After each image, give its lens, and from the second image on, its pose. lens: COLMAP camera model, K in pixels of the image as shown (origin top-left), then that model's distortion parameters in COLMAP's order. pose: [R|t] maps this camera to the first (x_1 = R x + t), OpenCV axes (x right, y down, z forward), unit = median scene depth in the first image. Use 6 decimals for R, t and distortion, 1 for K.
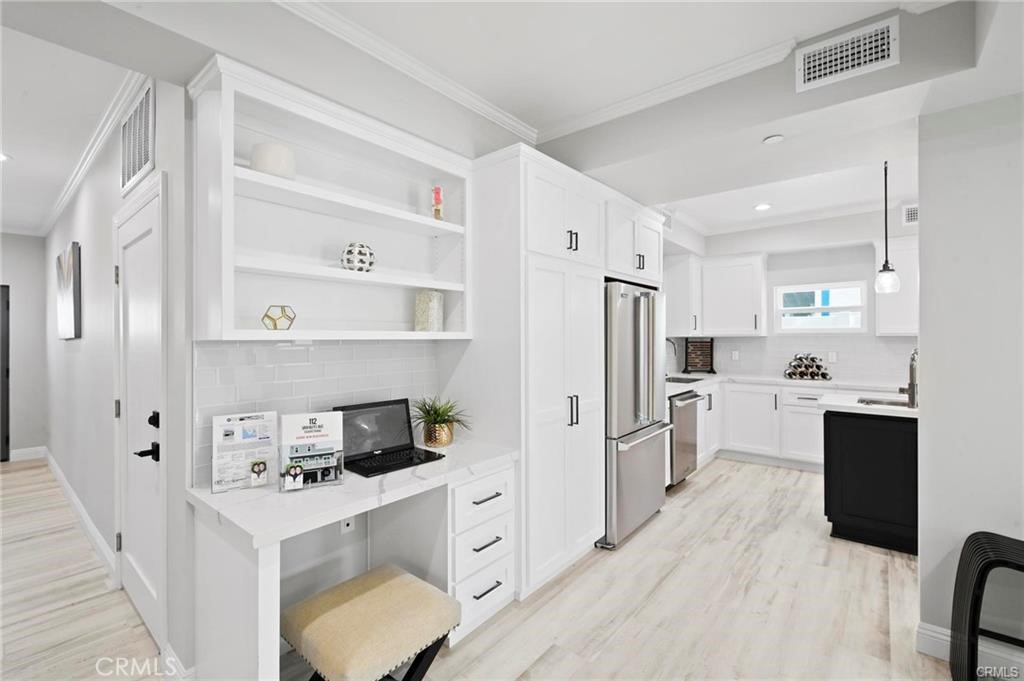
lens RADIAL K [[440.4, 0, 510.6], [0, 440.4, 334.1], [0, 0, 1]] dist [-0.001112, -0.001192]
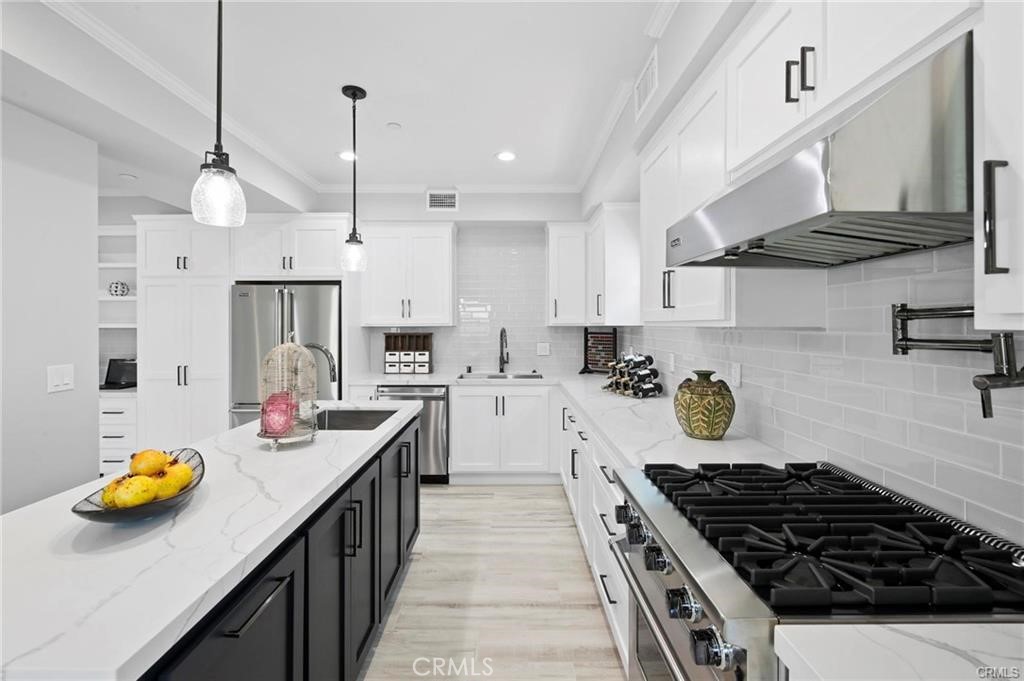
lens RADIAL K [[446.8, 0, 509.5], [0, 446.8, 323.7], [0, 0, 1]] dist [-0.000147, -0.000276]
pose [[0.639286, -0.001001, -0.768968, 1.275918], [0.005377, 0.999981, 0.003168, -0.001627], [0.768950, -0.006159, 0.639279, 0.553851]]
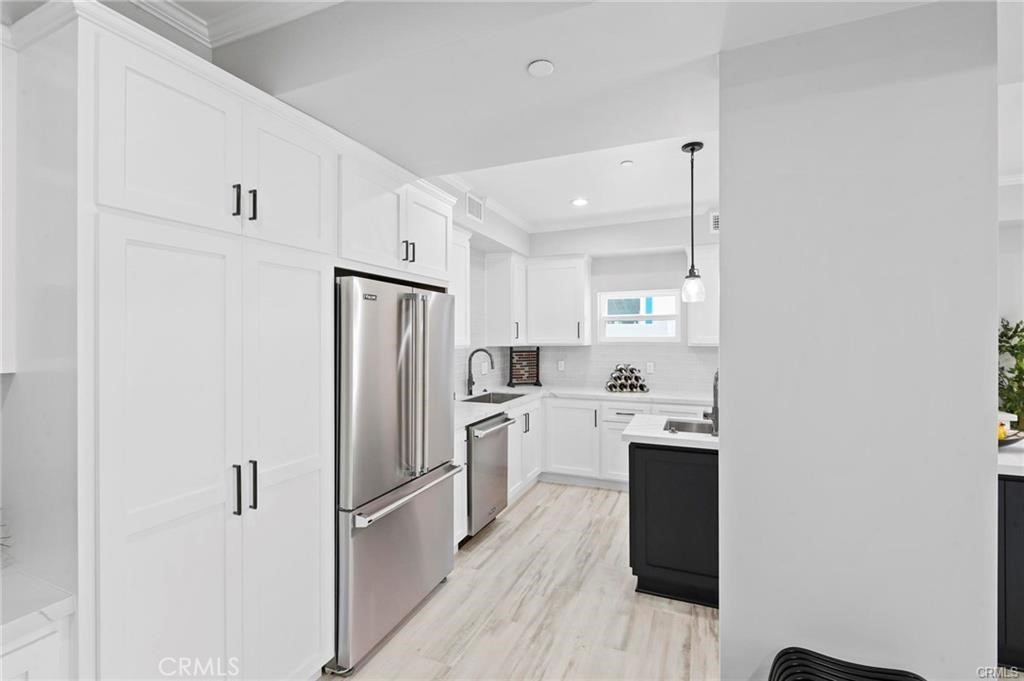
lens RADIAL K [[440.4, 0, 510.6], [0, 440.4, 334.1], [0, 0, 1]] dist [-0.001112, -0.001192]
pose [[0.957418, 0.002498, 0.288696, 0.196589], [-0.001690, 0.999994, -0.003047, -0.020468], [-0.288702, 0.002429, 0.957416, 0.203881]]
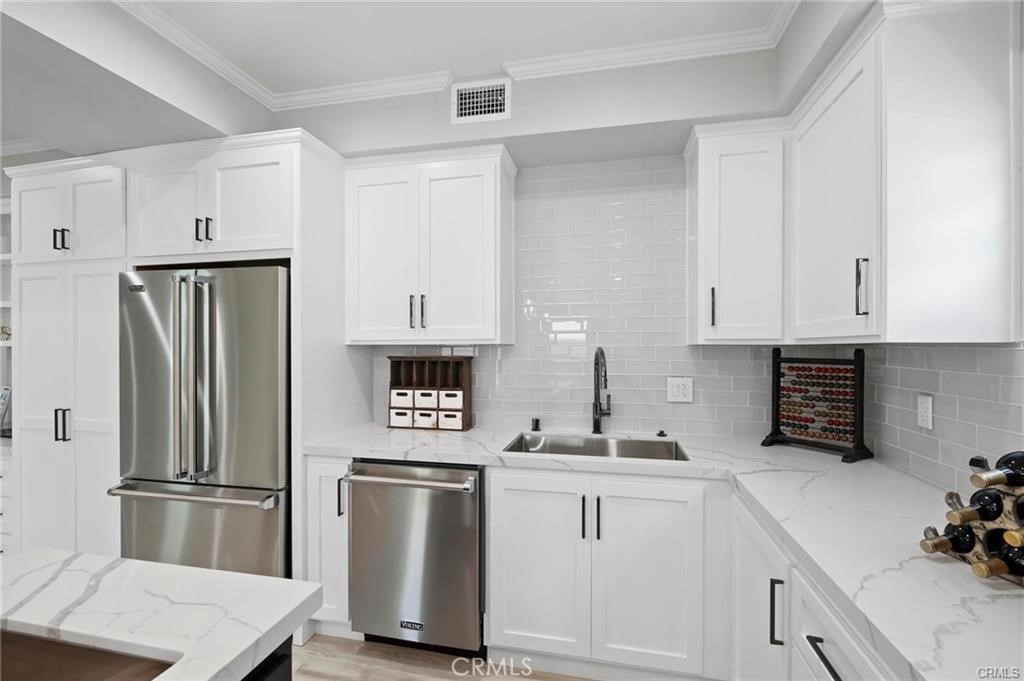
lens RADIAL K [[445.6, 0, 515.3], [0, 445.6, 347.5], [0, 0, 1]] dist [0.000625, -0.000041]
pose [[0.461312, 0.004981, -0.887224, 0.877610], [0.004118, 0.999961, 0.007755, 0.006329], [0.887228, -0.007231, 0.461274, 0.884241]]
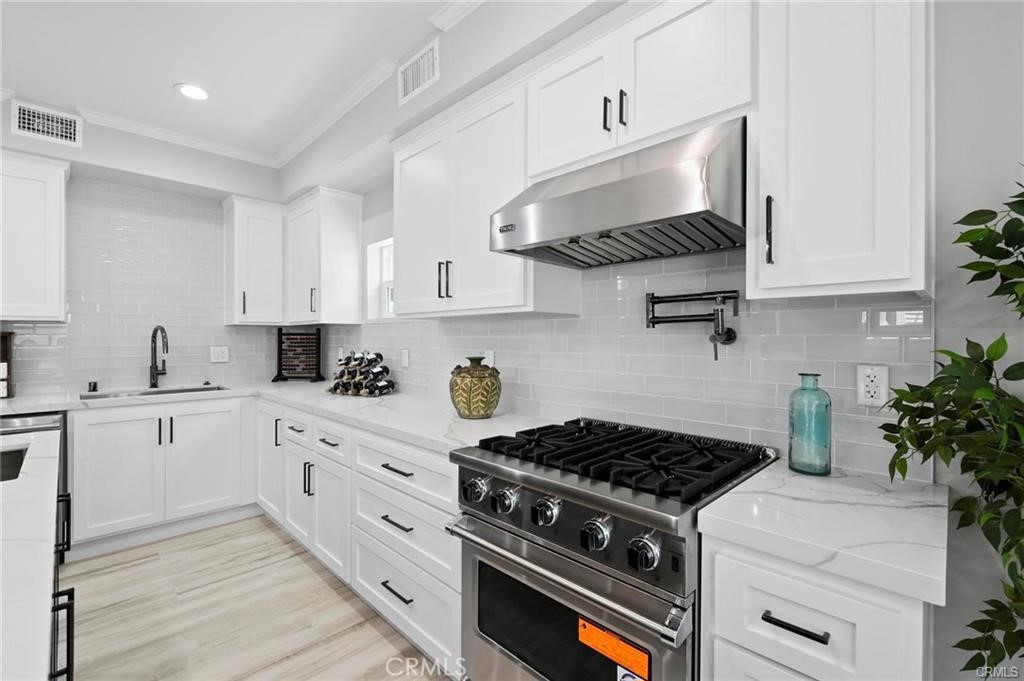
lens RADIAL K [[449.7, 0, 511.2], [0, 449.7, 336.5], [0, 0, 1]] dist [-0.001336, -0.000874]
pose [[0.995323, 0.002541, -0.096566, 1.131474], [-0.002221, 0.999992, 0.003430, 0.026280], [0.096574, -0.003200, 0.995321, 0.501790]]
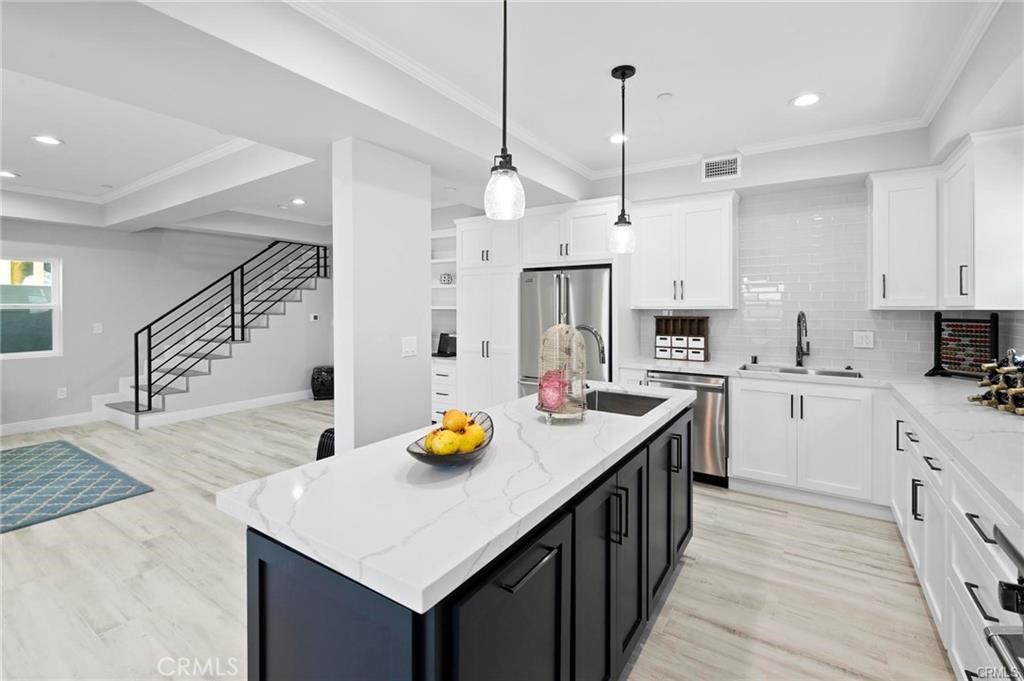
lens RADIAL K [[455.4, 0, 512.0], [0, 455.4, 306.2], [0, 0, 1]] dist [0.001878, -0.002633]
pose [[0.112275, -0.000819, -0.993677, 1.265547], [0.004604, 0.999989, -0.000304, -0.001431], [0.993666, -0.004540, 0.112278, 0.563130]]
